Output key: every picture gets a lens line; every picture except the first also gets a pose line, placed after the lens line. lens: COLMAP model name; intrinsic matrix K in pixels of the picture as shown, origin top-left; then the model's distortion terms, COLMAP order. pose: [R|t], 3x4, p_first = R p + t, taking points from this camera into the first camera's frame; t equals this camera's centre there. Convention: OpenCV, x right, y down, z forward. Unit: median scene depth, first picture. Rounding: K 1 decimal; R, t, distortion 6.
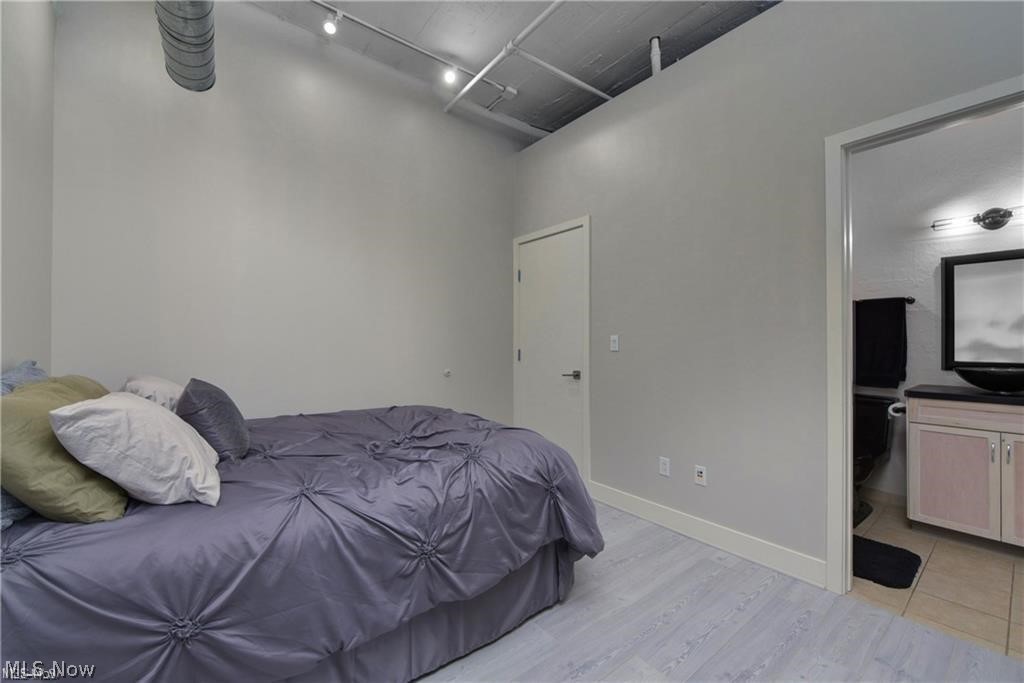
lens RADIAL K [[413.6, 0, 511.6], [0, 413.6, 340.5], [0, 0, 1]] dist [-0.010764, 0.000852]
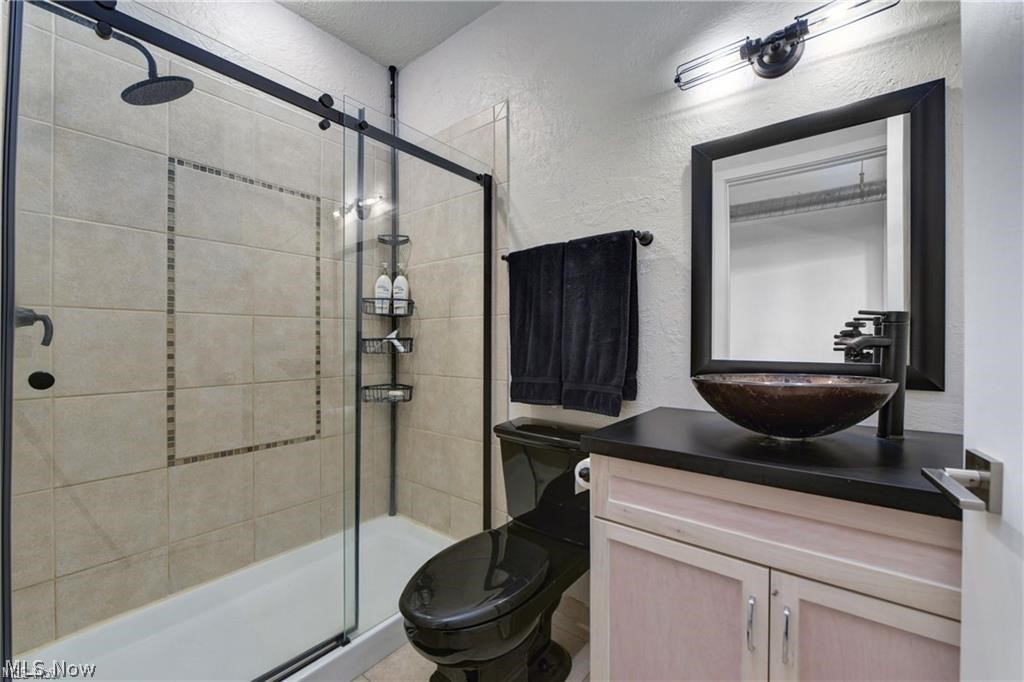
lens RADIAL K [[413.6, 0, 511.4], [0, 413.6, 342.6], [0, 0, 1]] dist [-0.010764, 0.000852]
pose [[0.969098, 0.002202, 0.246668, 0.737459], [-0.004963, 0.999932, 0.010571, 0.026135], [-0.246628, -0.011469, 0.969042, 0.588606]]
